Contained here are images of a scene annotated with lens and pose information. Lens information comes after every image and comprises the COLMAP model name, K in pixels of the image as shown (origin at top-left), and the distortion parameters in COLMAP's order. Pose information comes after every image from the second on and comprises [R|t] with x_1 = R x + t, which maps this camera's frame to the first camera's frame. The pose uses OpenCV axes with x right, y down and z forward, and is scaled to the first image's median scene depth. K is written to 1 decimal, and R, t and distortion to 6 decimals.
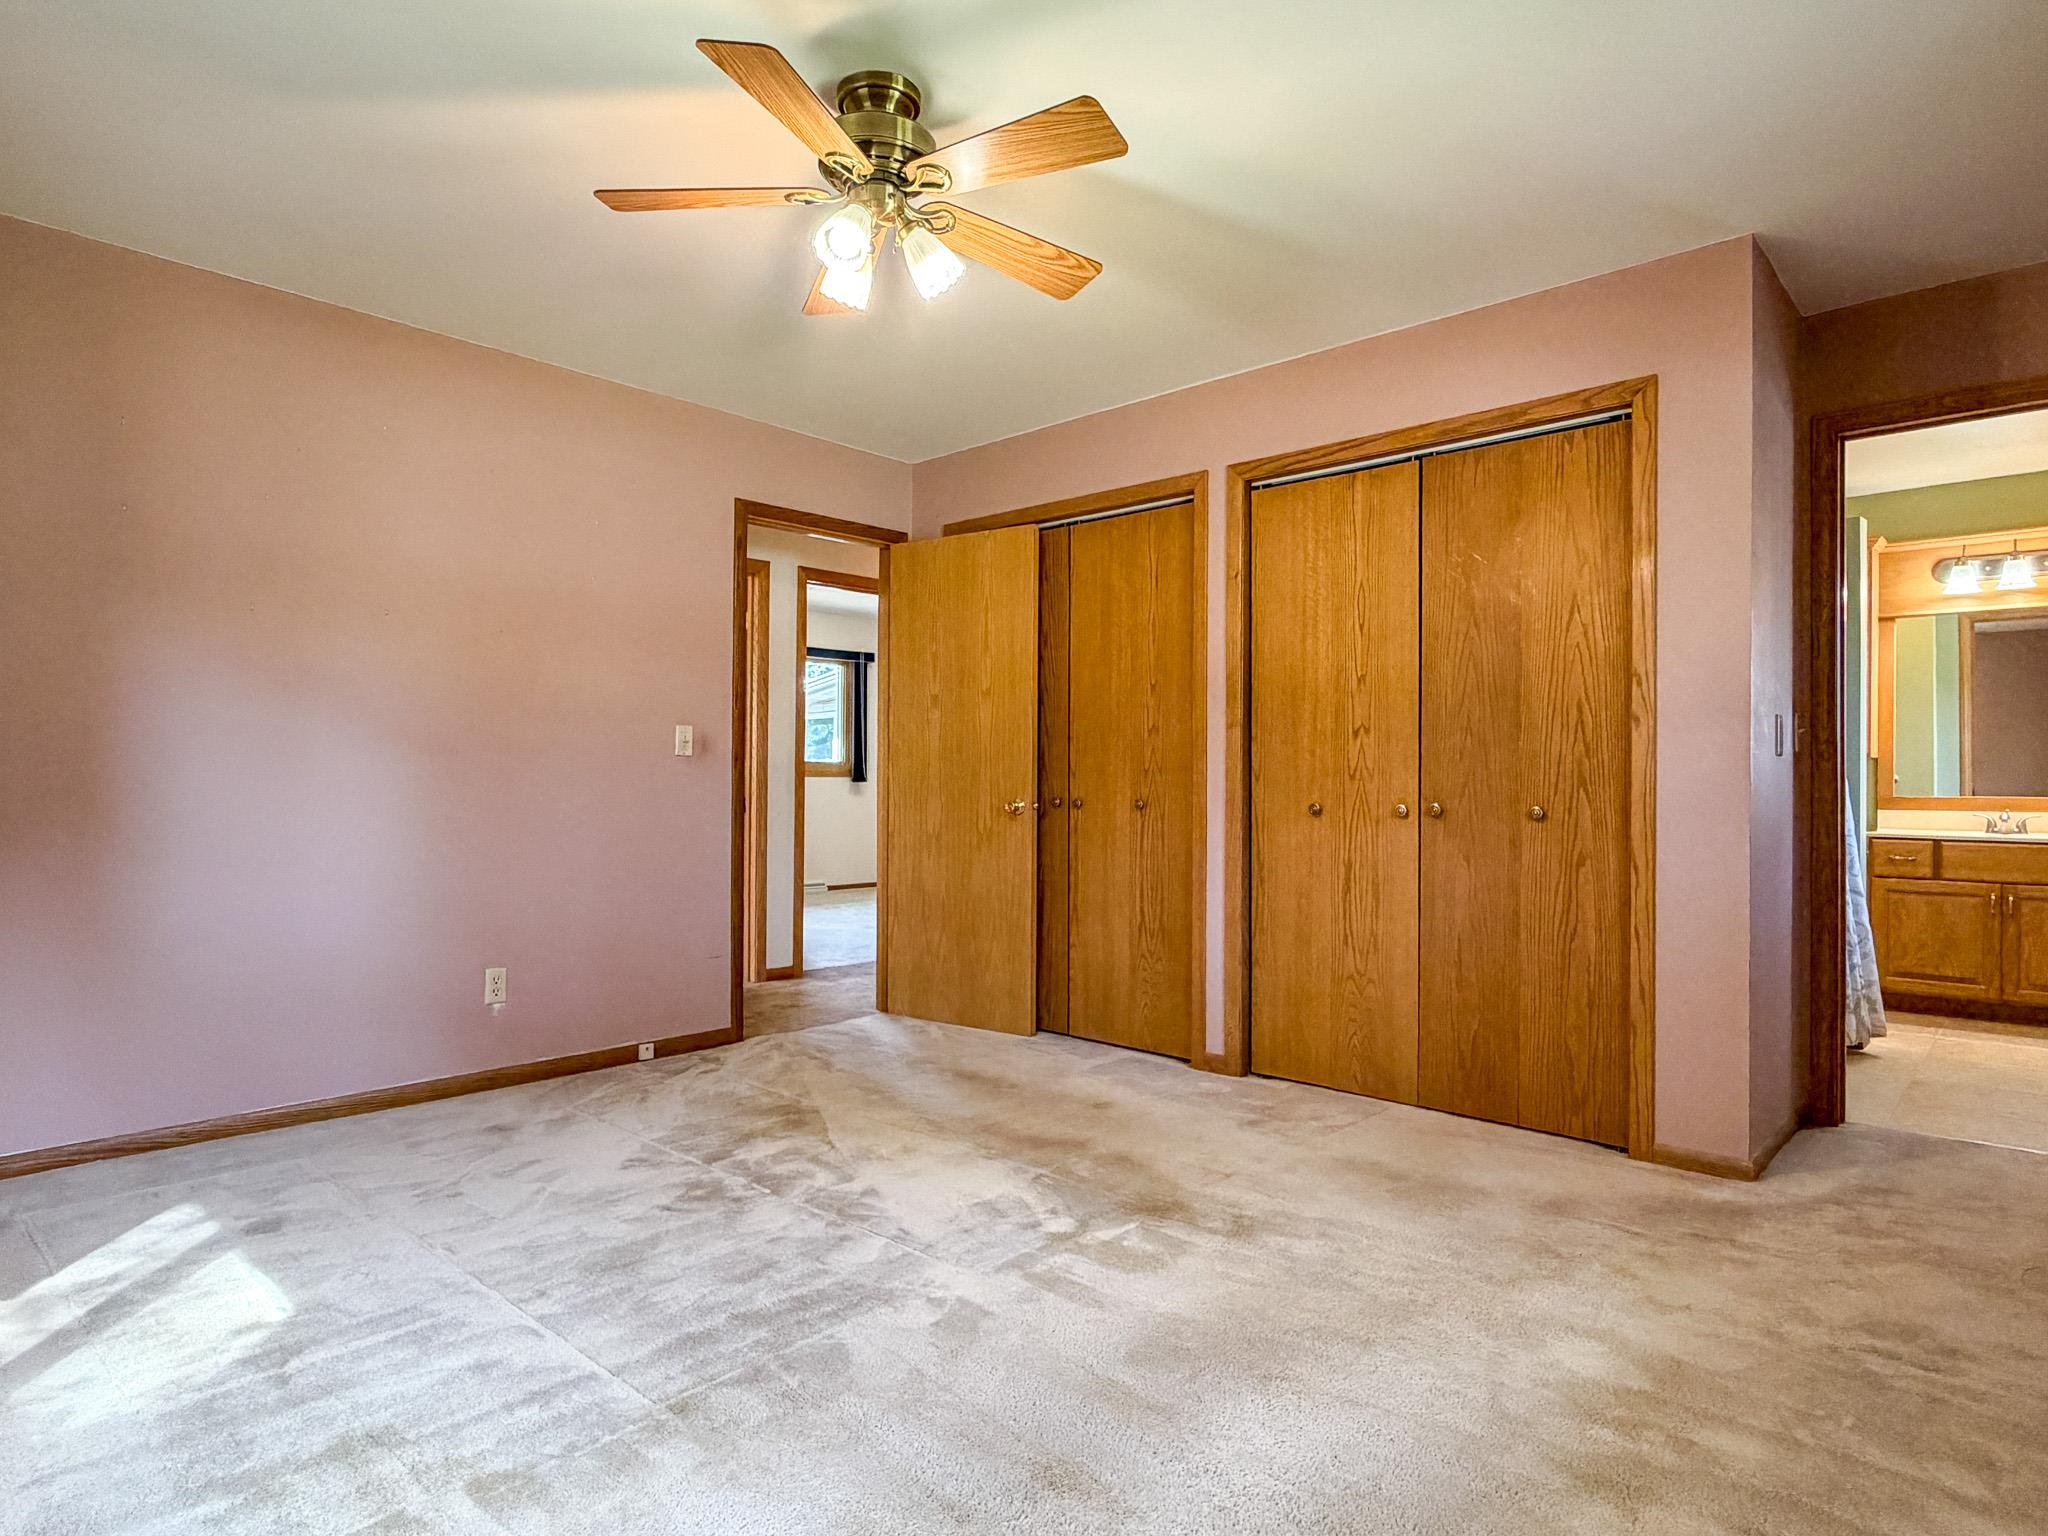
lens RADIAL K [[1166.1, 0, 1026.6], [0, 1166.1, 769.2], [0, 0, 1]] dist [0.005576, 0.001777]
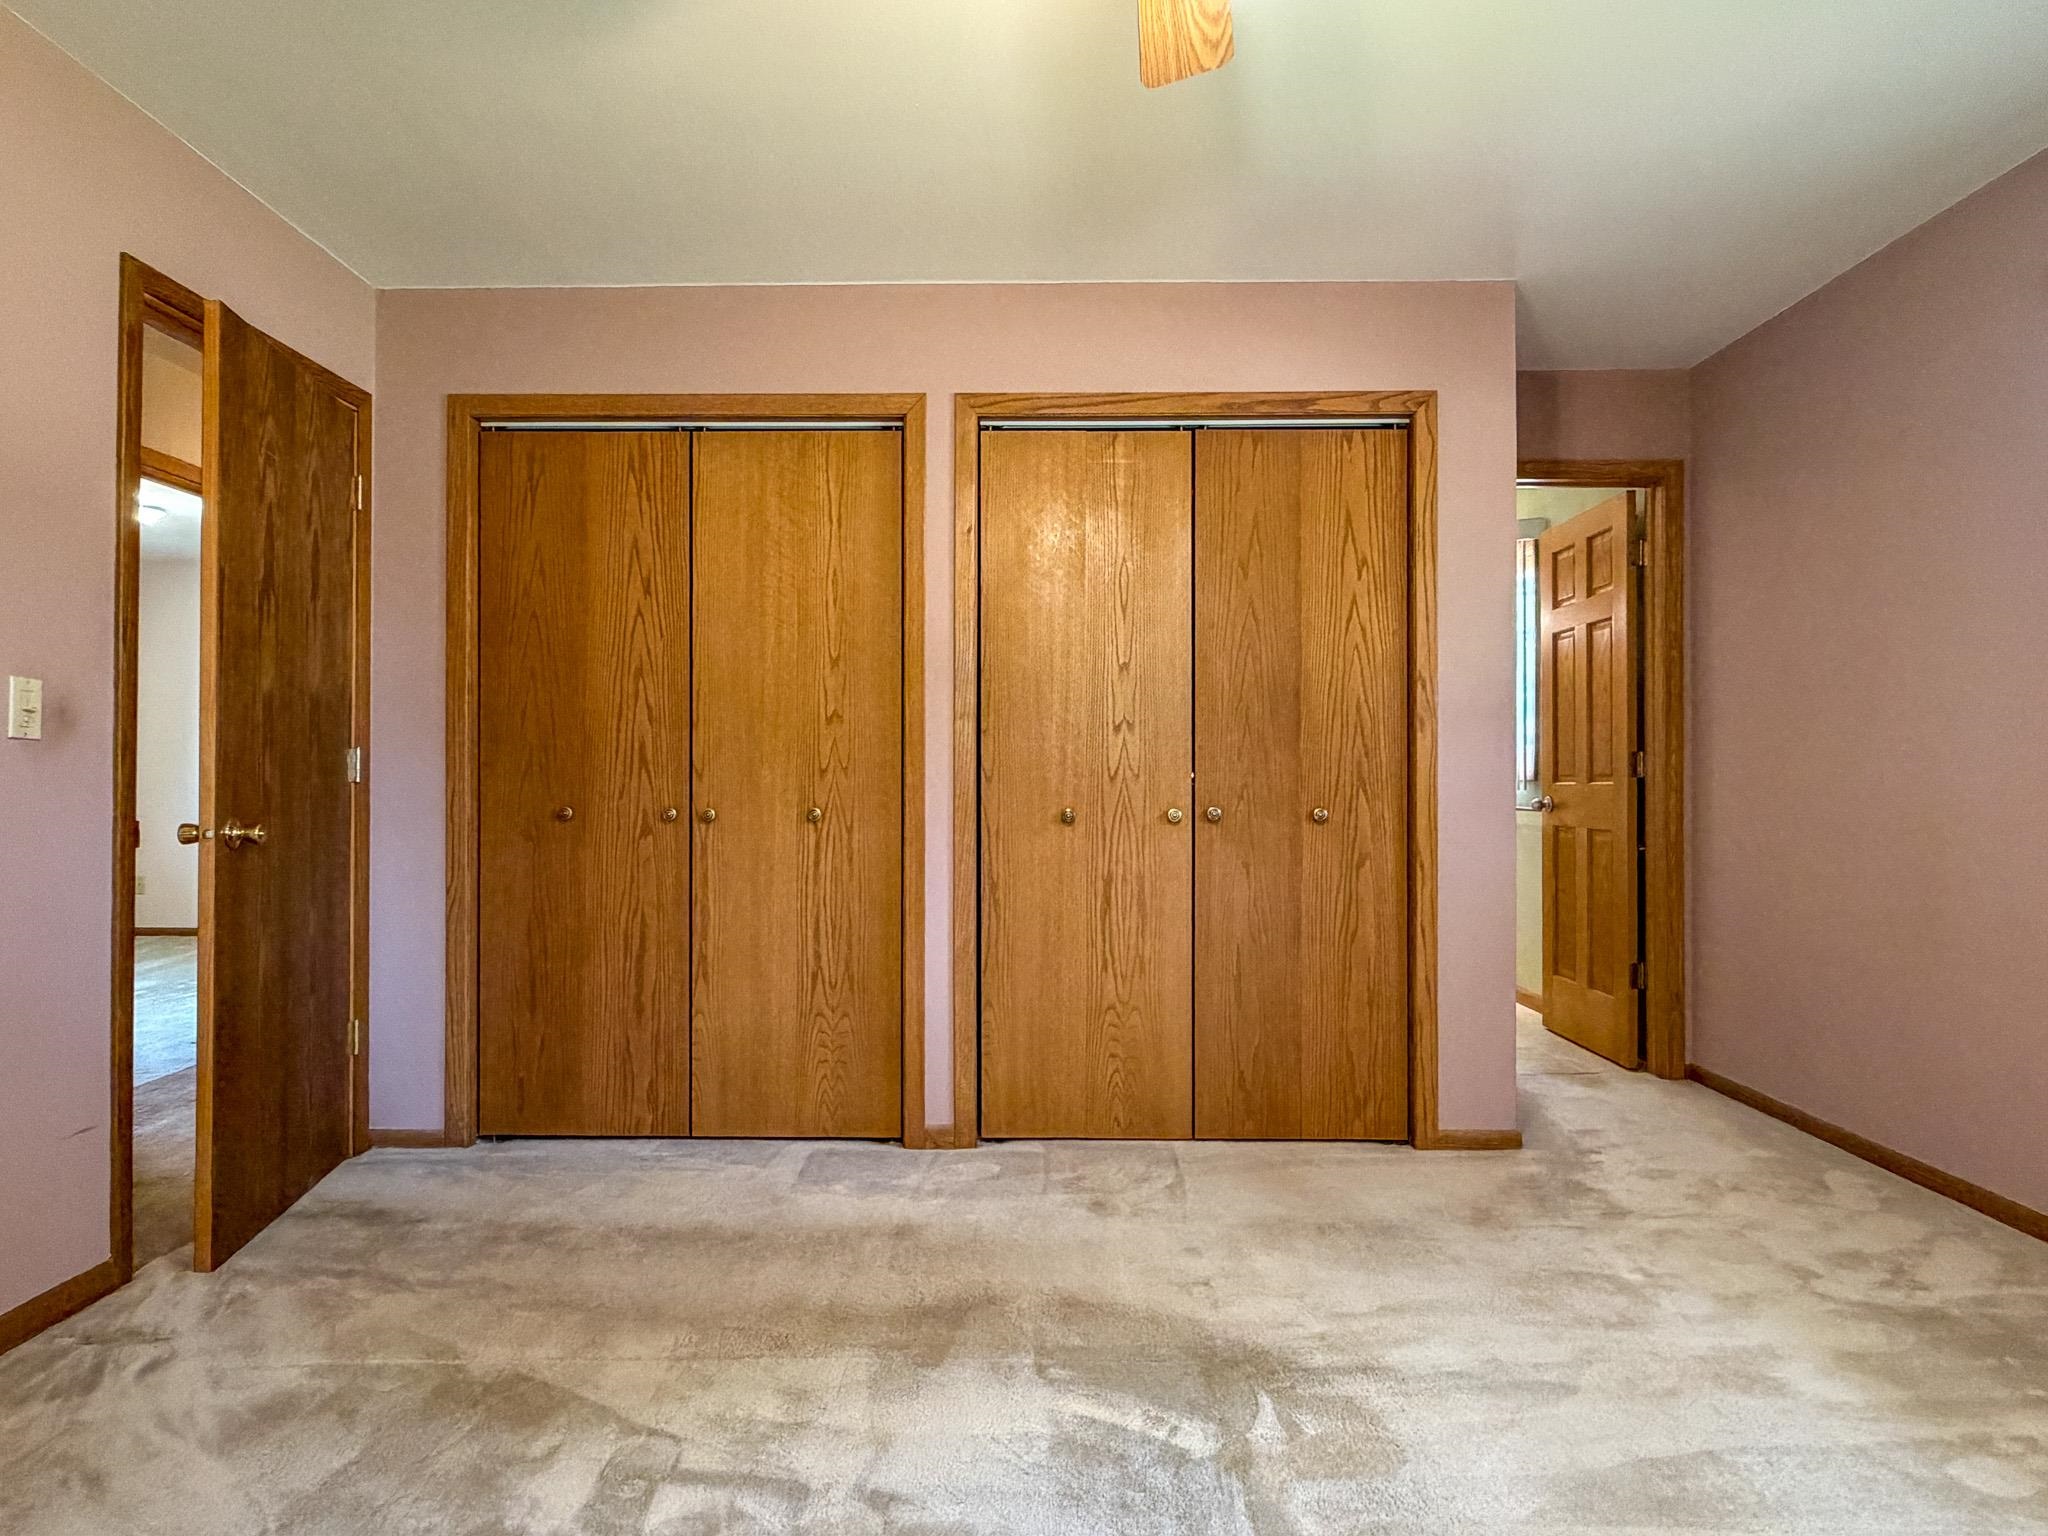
lens RADIAL K [[1156.2, 0, 1024.0], [0, 1156.2, 768.0], [0, 0, 1]] dist [0.001084, 0.001615]
pose [[0.742024, 0.003765, 0.670363, -0.357249], [-0.002176, 0.999992, -0.003207, 0.002007], [-0.670370, 0.000921, 0.742027, 0.406259]]
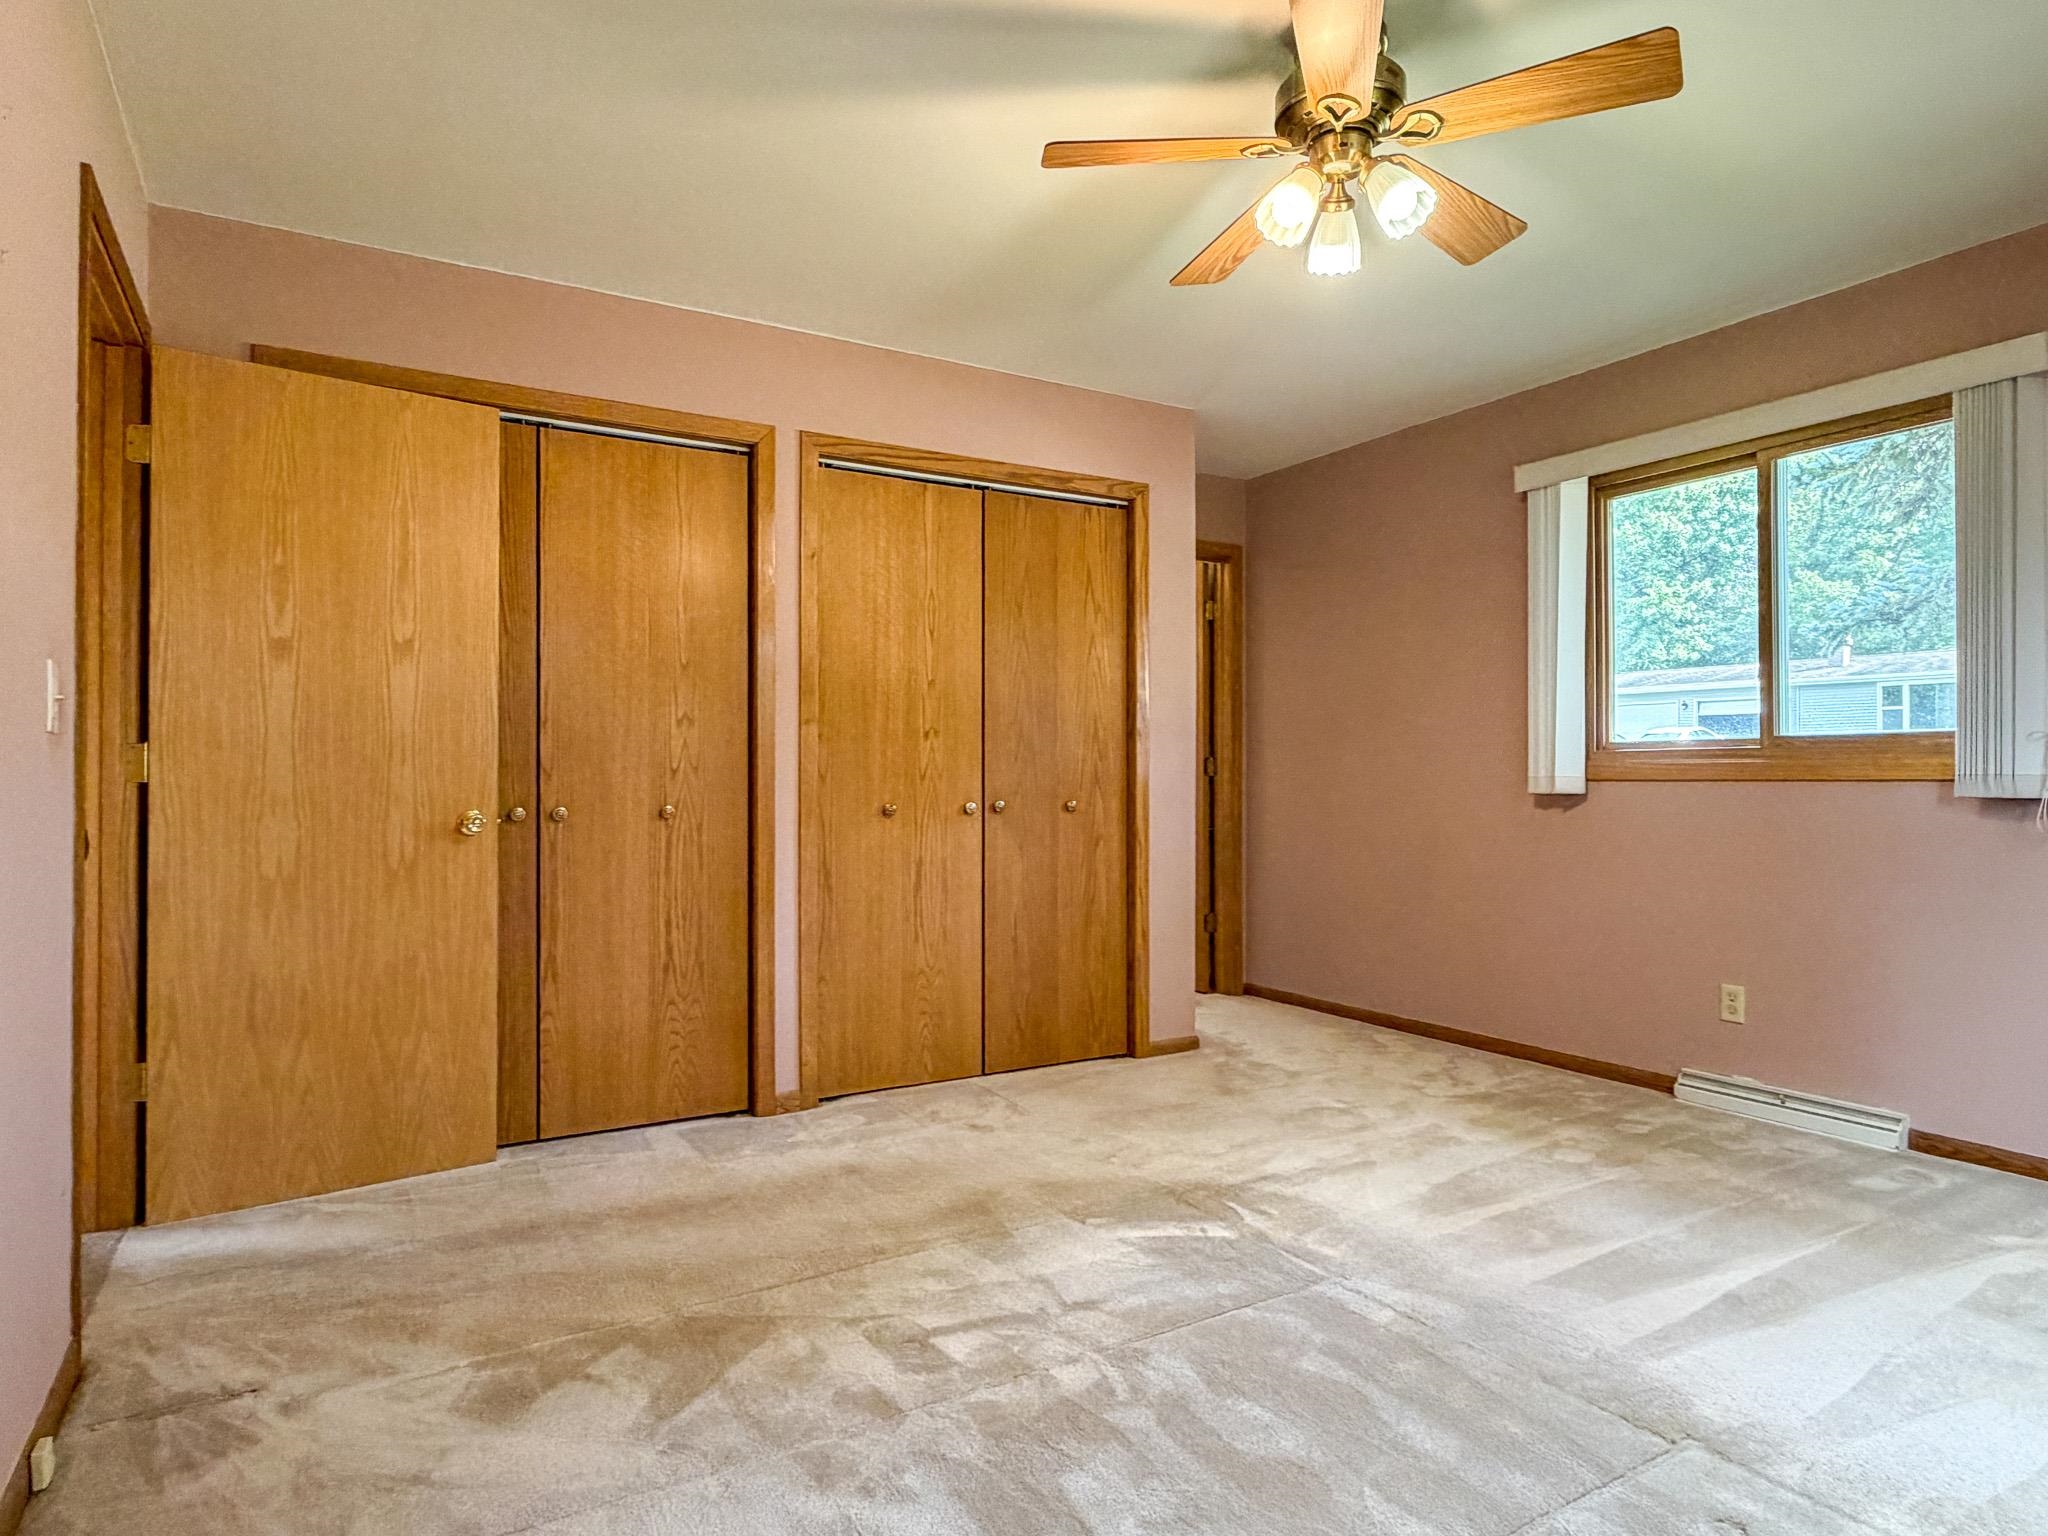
lens RADIAL K [[1166.1, 0, 1026.6], [0, 1166.1, 769.2], [0, 0, 1]] dist [0.005576, 0.001777]
pose [[0.287206, 0.003653, 0.957862, -0.691199], [-0.003359, 0.999990, -0.002806, 0.002166], [-0.957863, -0.002412, 0.287215, 0.625382]]
